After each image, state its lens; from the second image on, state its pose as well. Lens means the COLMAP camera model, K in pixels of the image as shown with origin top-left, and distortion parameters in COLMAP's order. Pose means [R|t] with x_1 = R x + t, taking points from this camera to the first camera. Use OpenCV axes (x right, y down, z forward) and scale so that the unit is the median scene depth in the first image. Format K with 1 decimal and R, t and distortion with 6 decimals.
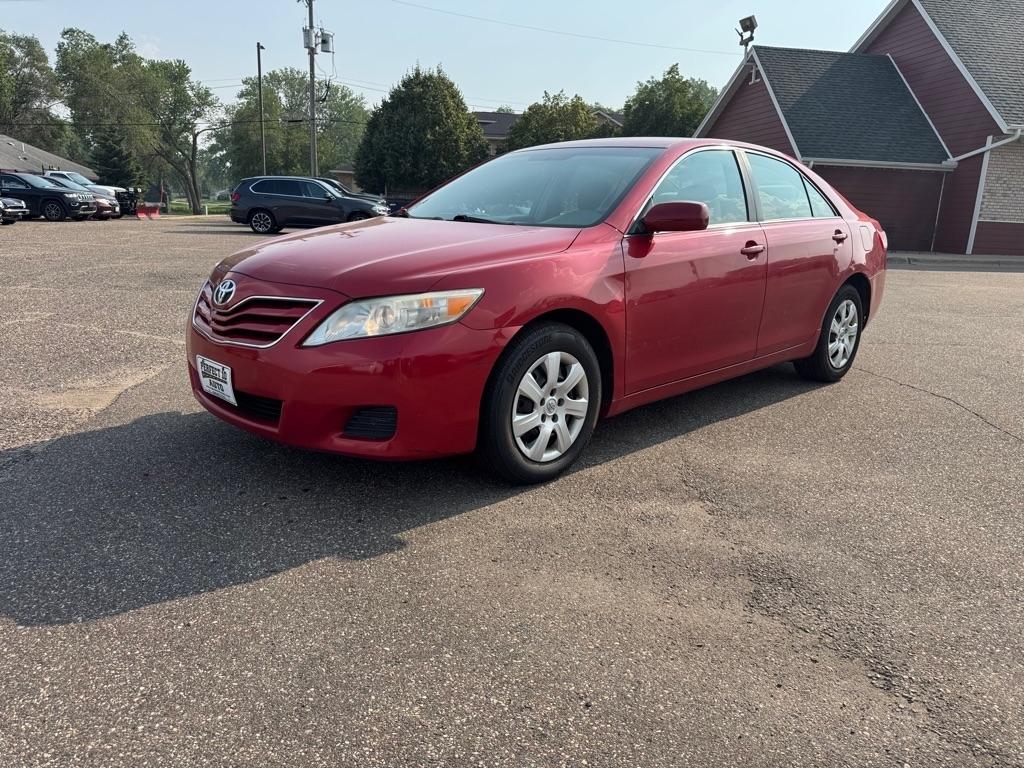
lens RADIAL K [[726.4, 0, 509.1], [0, 726.4, 422.6], [0, 0, 1]] dist [0.023568, -0.023341]
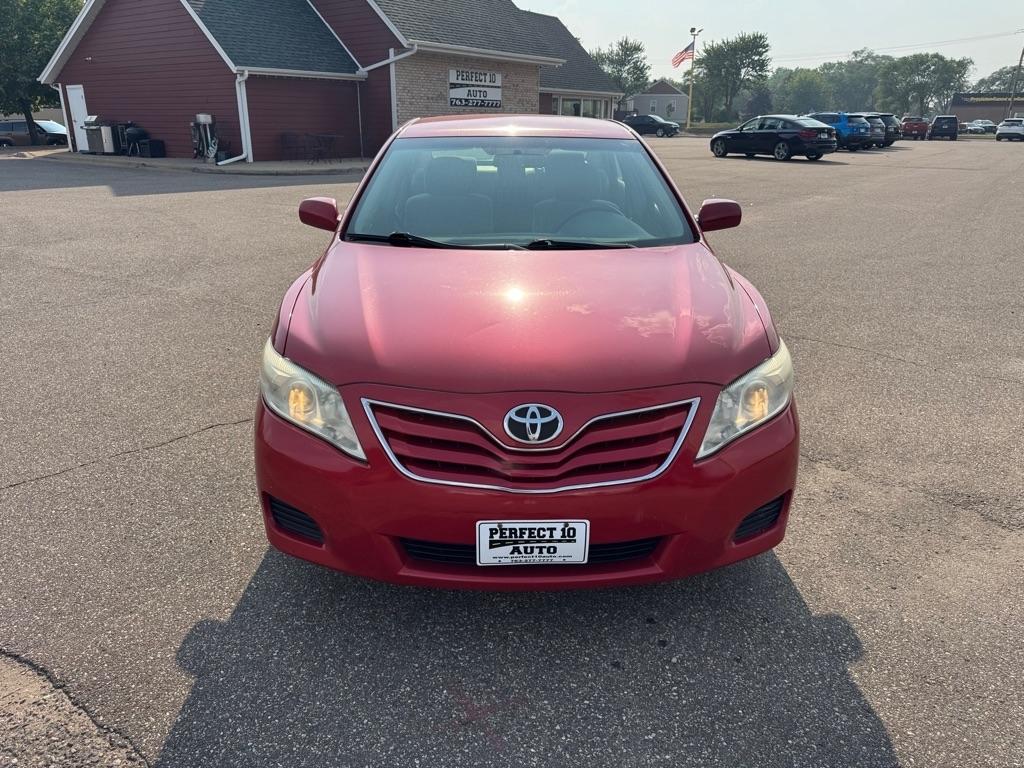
lens RADIAL K [[728.5, 0, 510.4], [0, 728.5, 414.0], [0, 0, 1]] dist [0.029028, -0.034992]
pose [[0.674985, -0.308498, 0.670242, -0.121189], [0.227706, 0.951150, 0.208477, -0.047025], [-0.701816, 0.011899, 0.712259, 0.072712]]
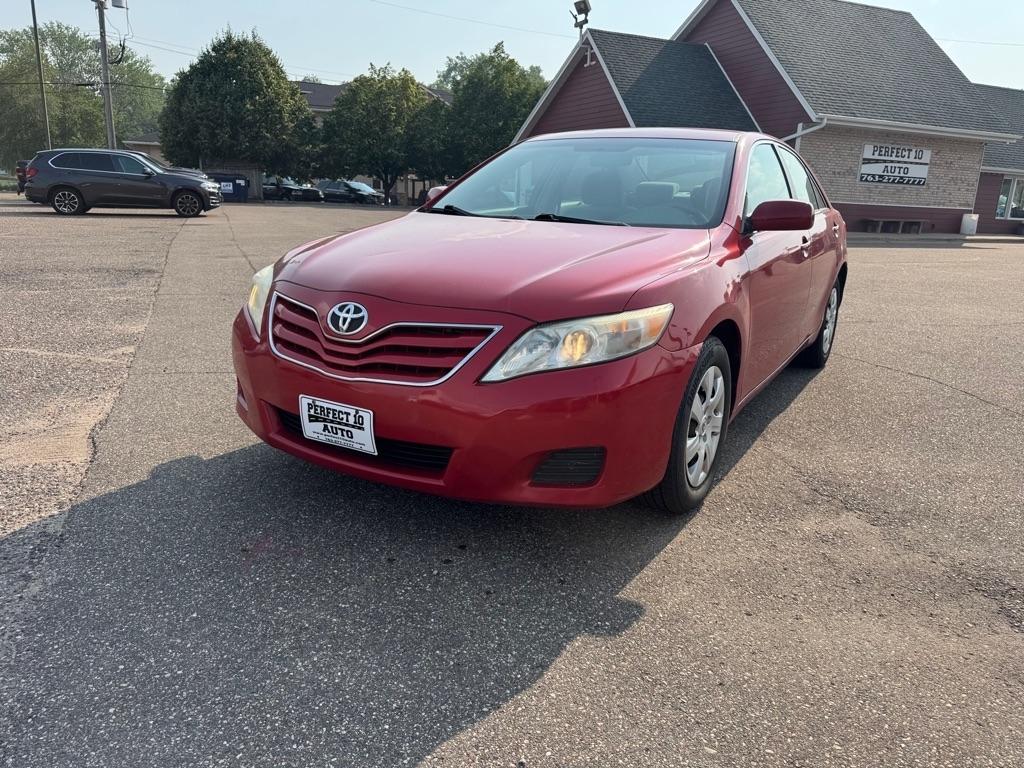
lens RADIAL K [[728.5, 0, 510.4], [0, 728.5, 414.0], [0, 0, 1]] dist [0.029028, -0.034992]
pose [[0.967359, -0.071417, 0.243139, -0.058684], [0.066761, 0.997394, 0.027347, -0.011470], [-0.244458, -0.010222, 0.969606, 0.023395]]
